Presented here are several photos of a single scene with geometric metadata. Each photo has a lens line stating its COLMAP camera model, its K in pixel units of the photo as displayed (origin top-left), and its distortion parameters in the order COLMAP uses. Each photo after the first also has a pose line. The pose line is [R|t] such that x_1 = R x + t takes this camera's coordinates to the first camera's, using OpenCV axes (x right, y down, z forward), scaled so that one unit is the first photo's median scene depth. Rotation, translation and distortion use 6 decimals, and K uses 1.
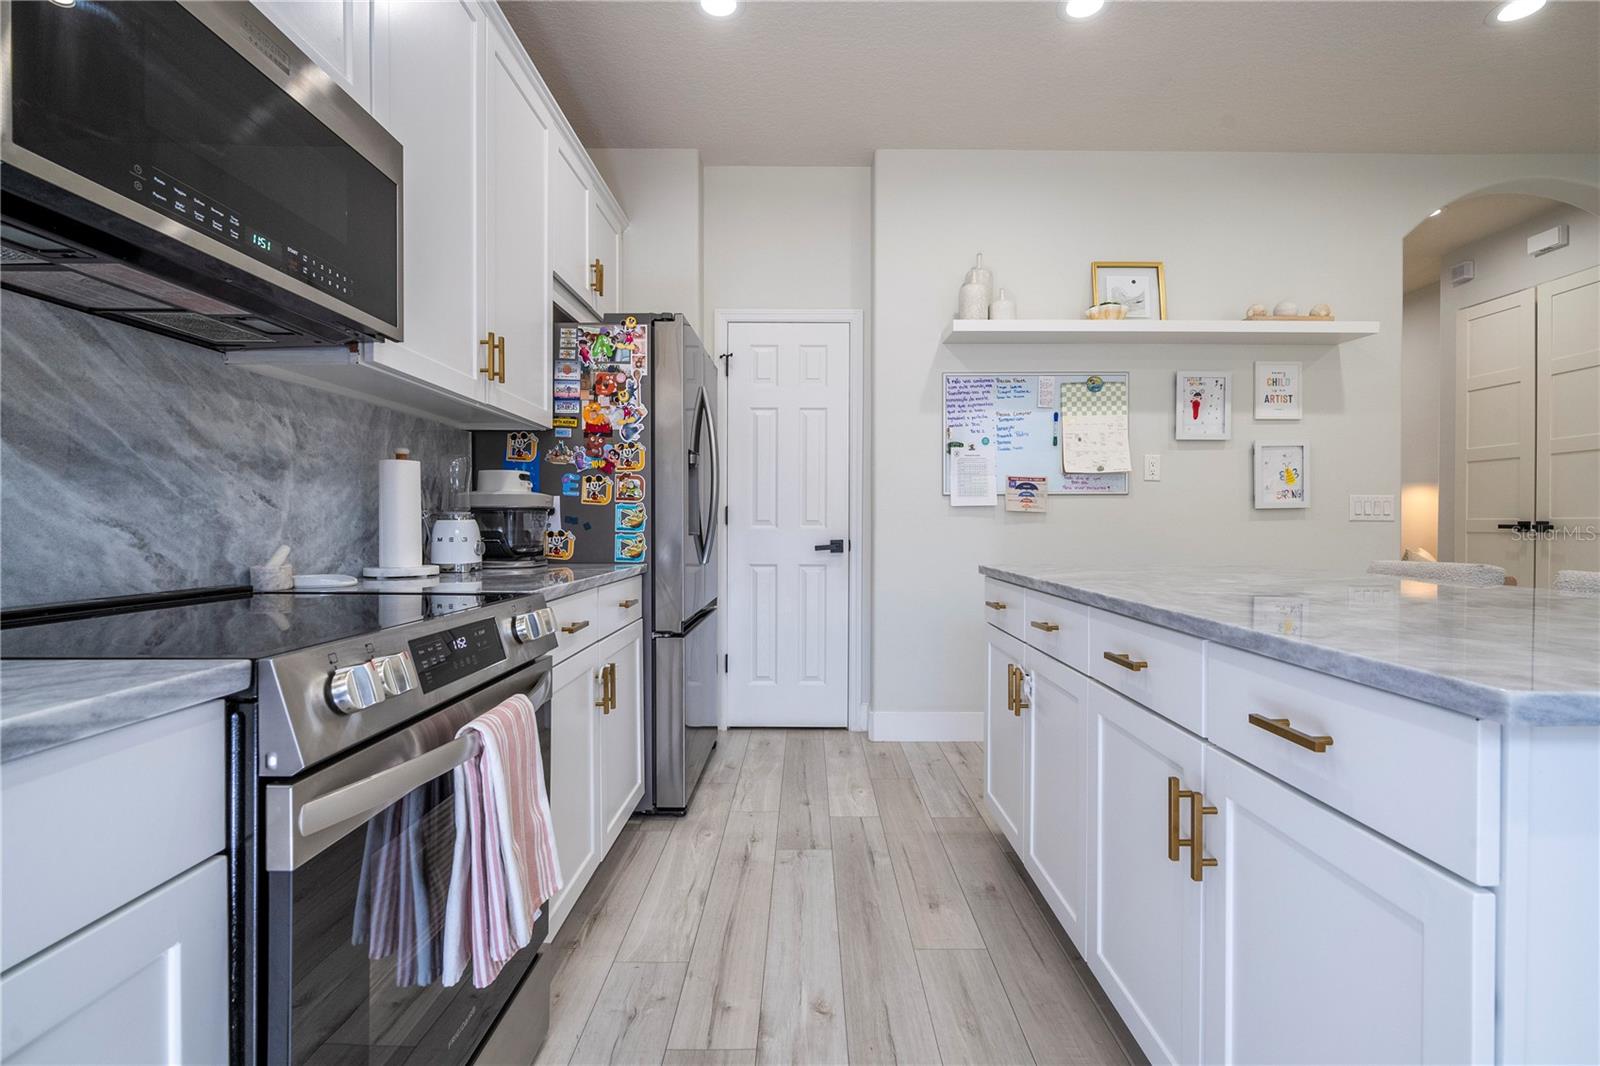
lens RADIAL K [[739.3, 0, 821.5], [0, 739.3, 529.4], [0, 0, 1]] dist [0.001593, 0.000052]
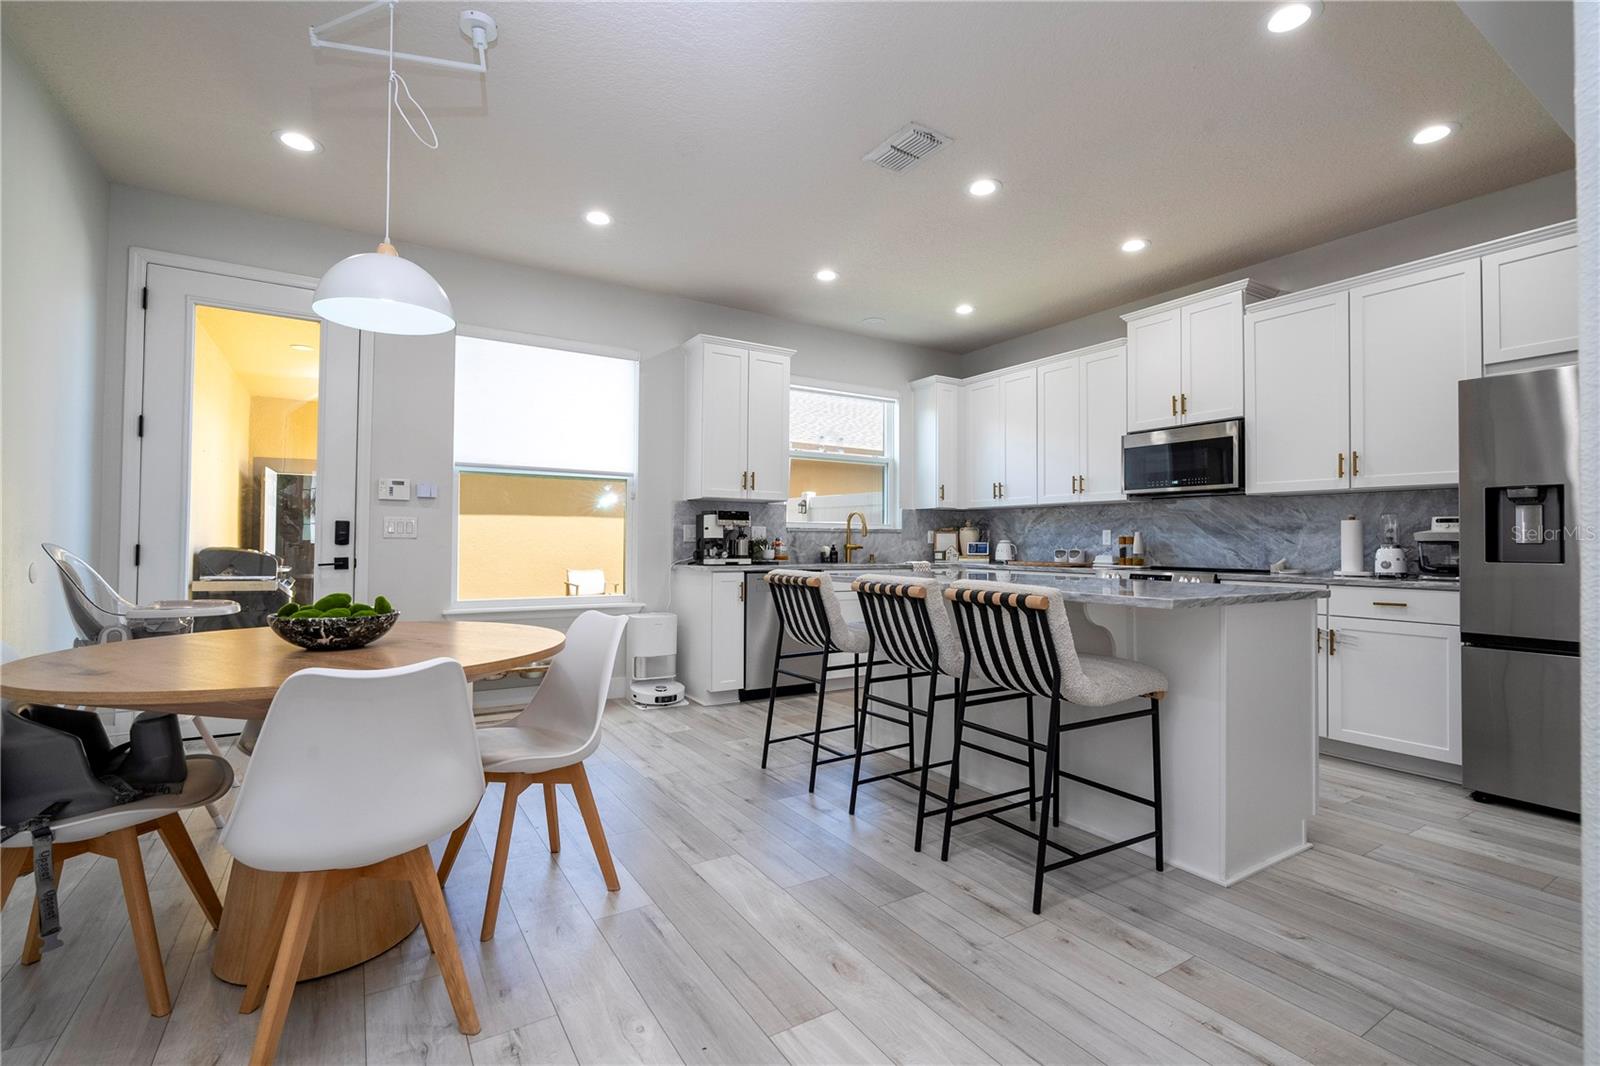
lens RADIAL K [[742.1, 0, 832.2], [0, 742.1, 529.6], [0, 0, 1]] dist [-0.010997, 0.000986]
pose [[-0.831585, -0.018635, -0.555084, 1.248388], [-0.013592, 0.999820, -0.013202, -0.013195], [0.555231, -0.003434, -0.831689, 1.328939]]
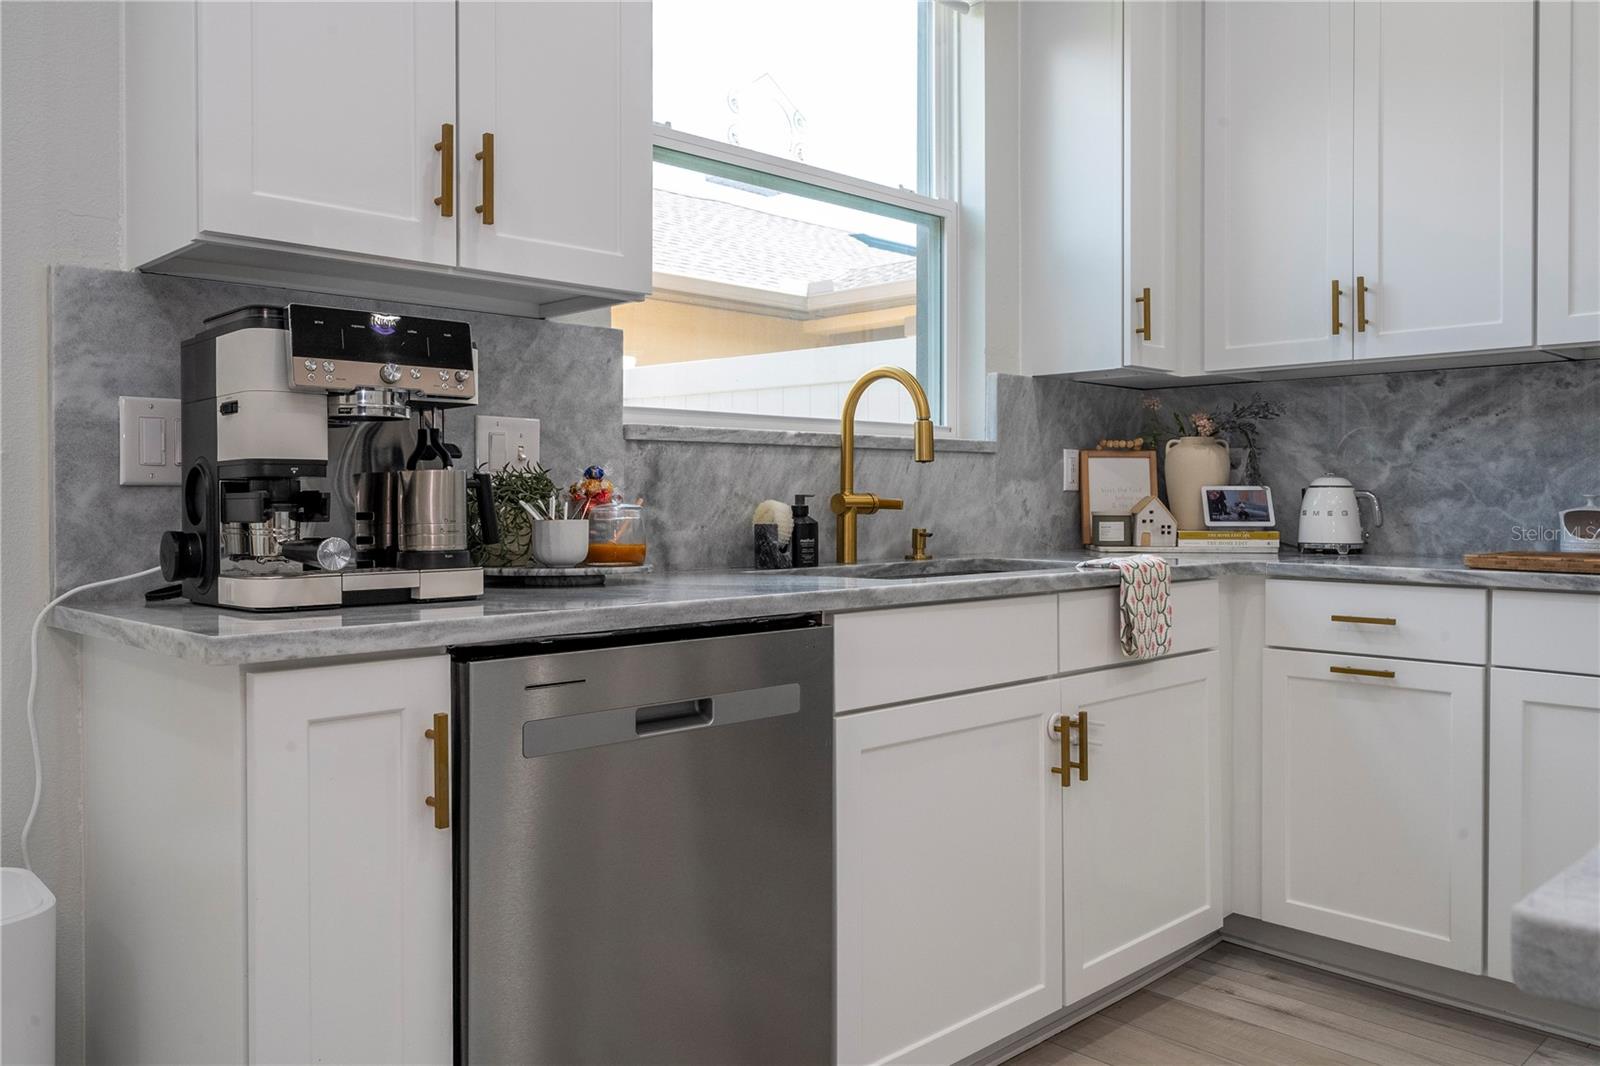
lens RADIAL K [[1210.0, 0, 808.6], [0, 1210.0, 514.5], [0, 0, 1]] dist [-0.011538, -0.005519]
pose [[-0.713722, 0.006675, -0.700398, 0.707494], [-0.008837, 0.999789, 0.018533, -0.001217], [0.700374, 0.019417, -0.713512, 0.248261]]
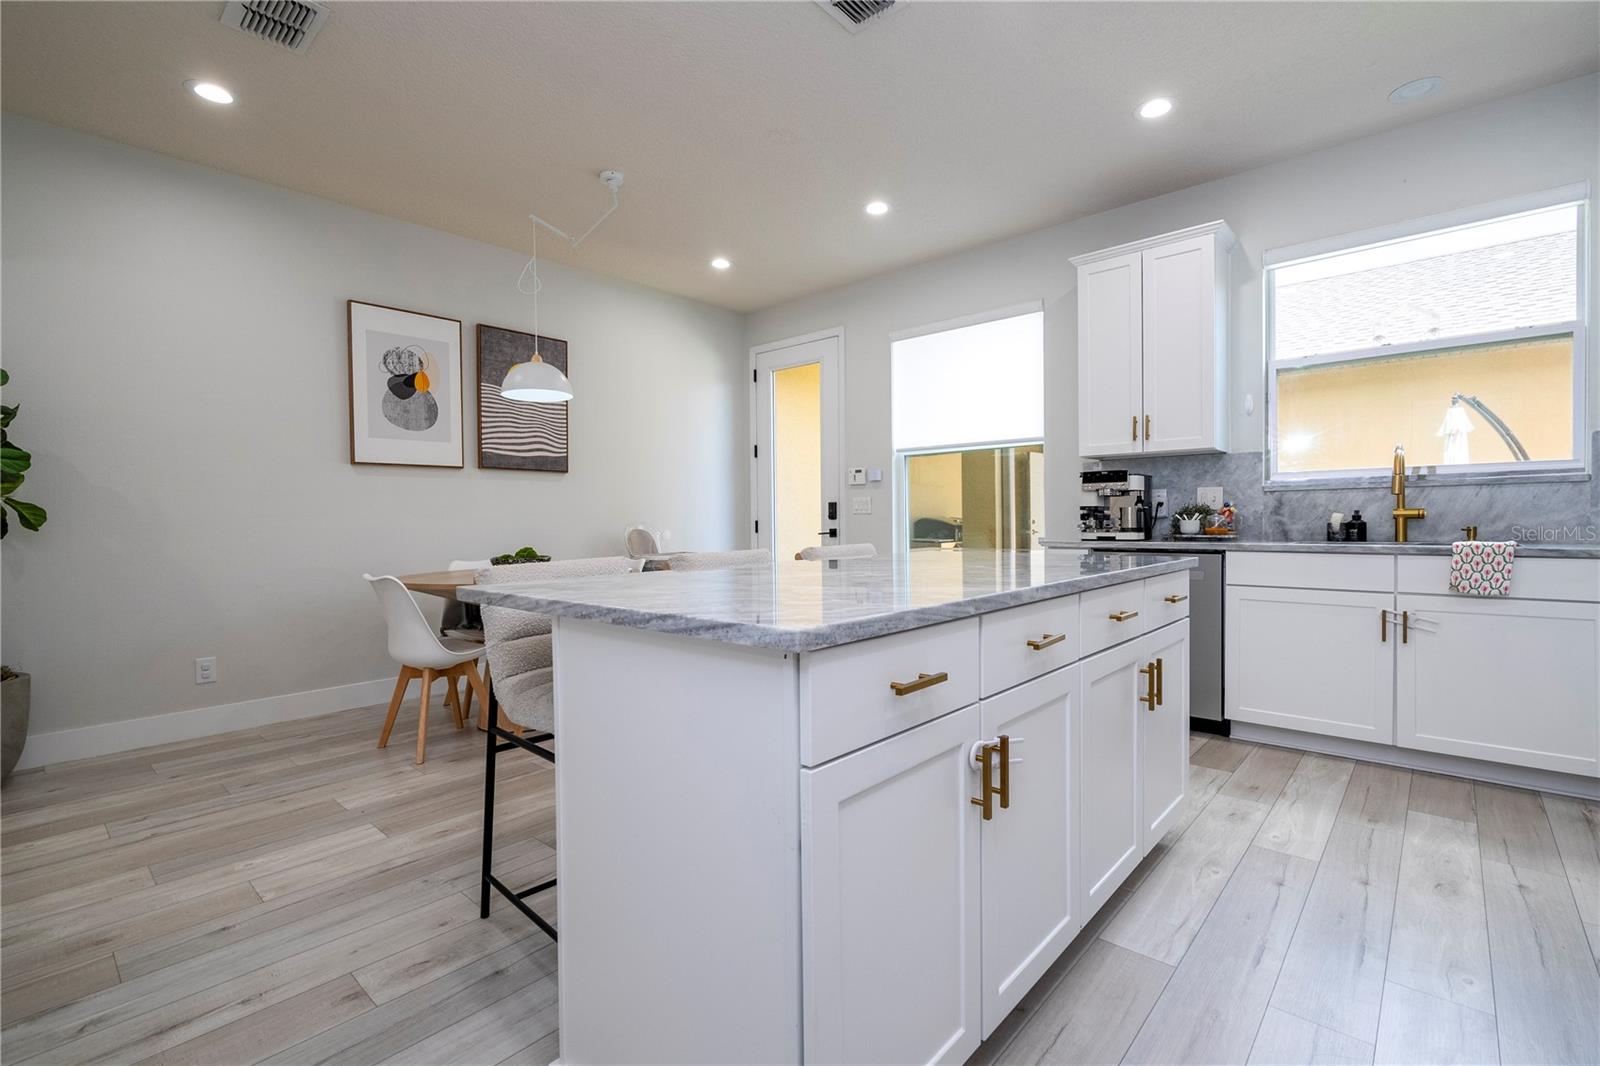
lens RADIAL K [[718.4, 0, 793.1], [0, 718.4, 532.0], [0, 0, 1]] dist [0.001136, 0.000289]
pose [[-0.737521, -0.006428, 0.675293, 0.000385], [0.016120, 0.999502, 0.027120, -0.010109], [-0.675132, 0.030887, -0.737050, 1.102639]]
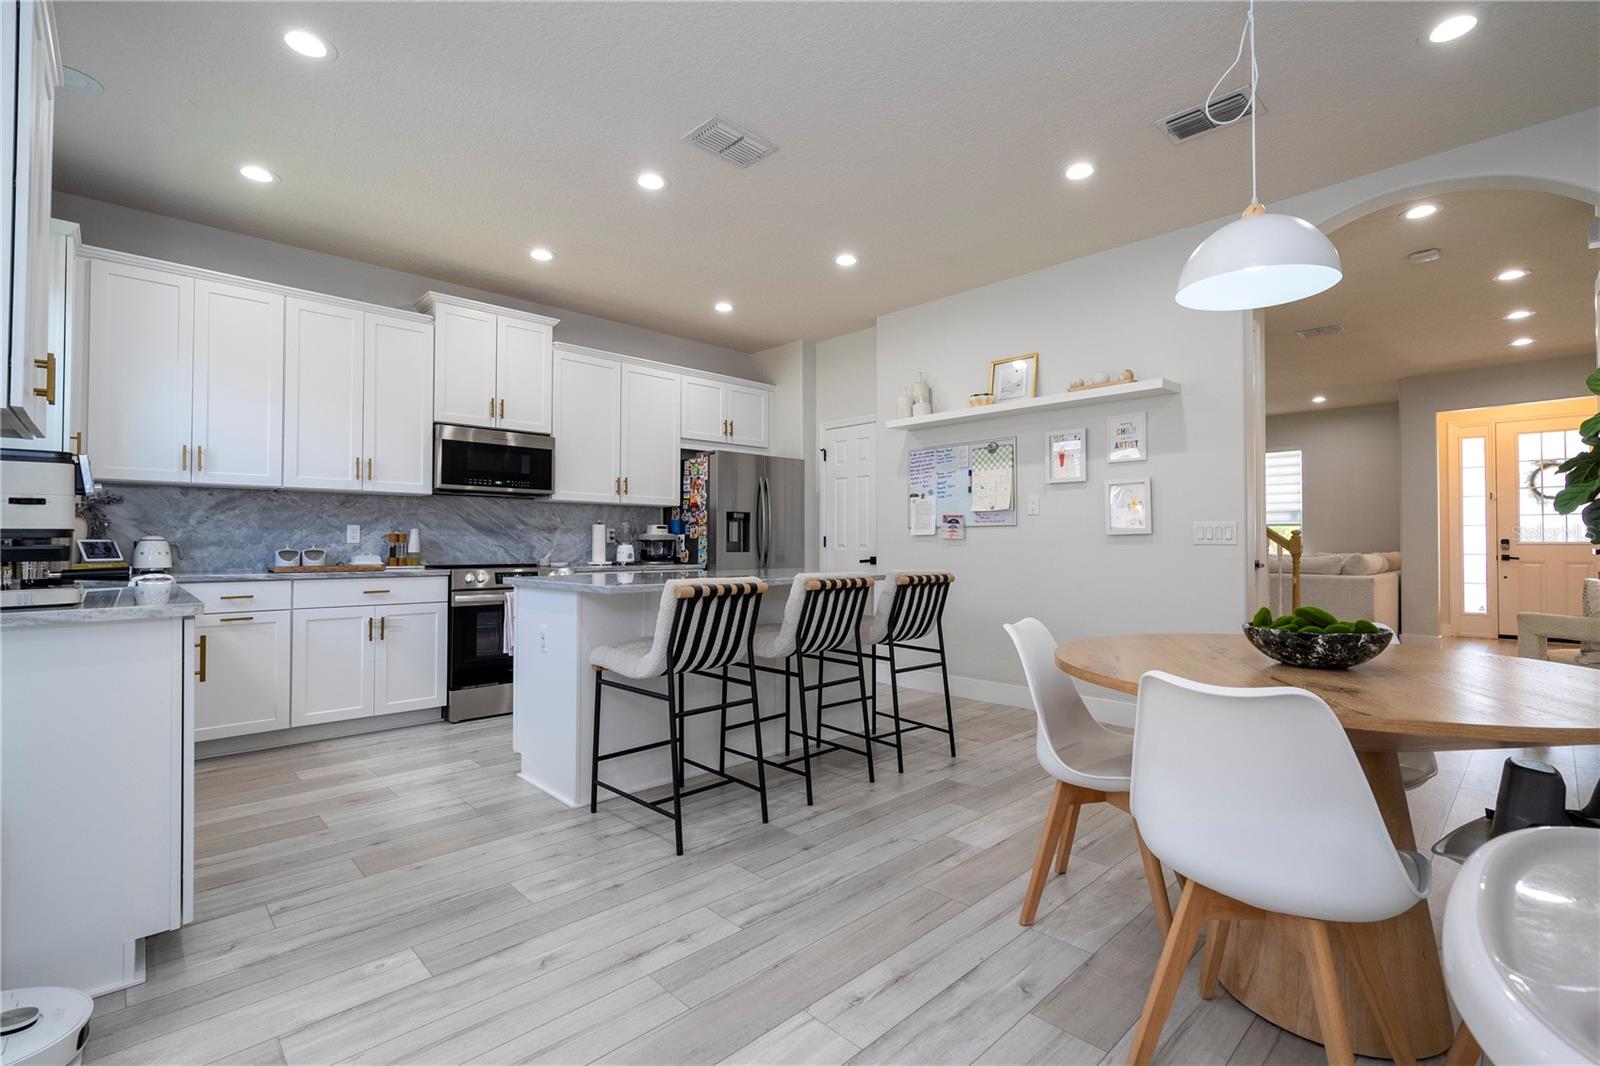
lens RADIAL K [[710.0, 0, 809.7], [0, 710.0, 530.4], [0, 0, 1]] dist [0.000093, 0.000711]
pose [[0.701154, -0.014732, -0.712857, 1.373560], [-0.006151, 0.999624, -0.026708, -0.000877], [0.712983, 0.023111, 0.700800, -0.245997]]
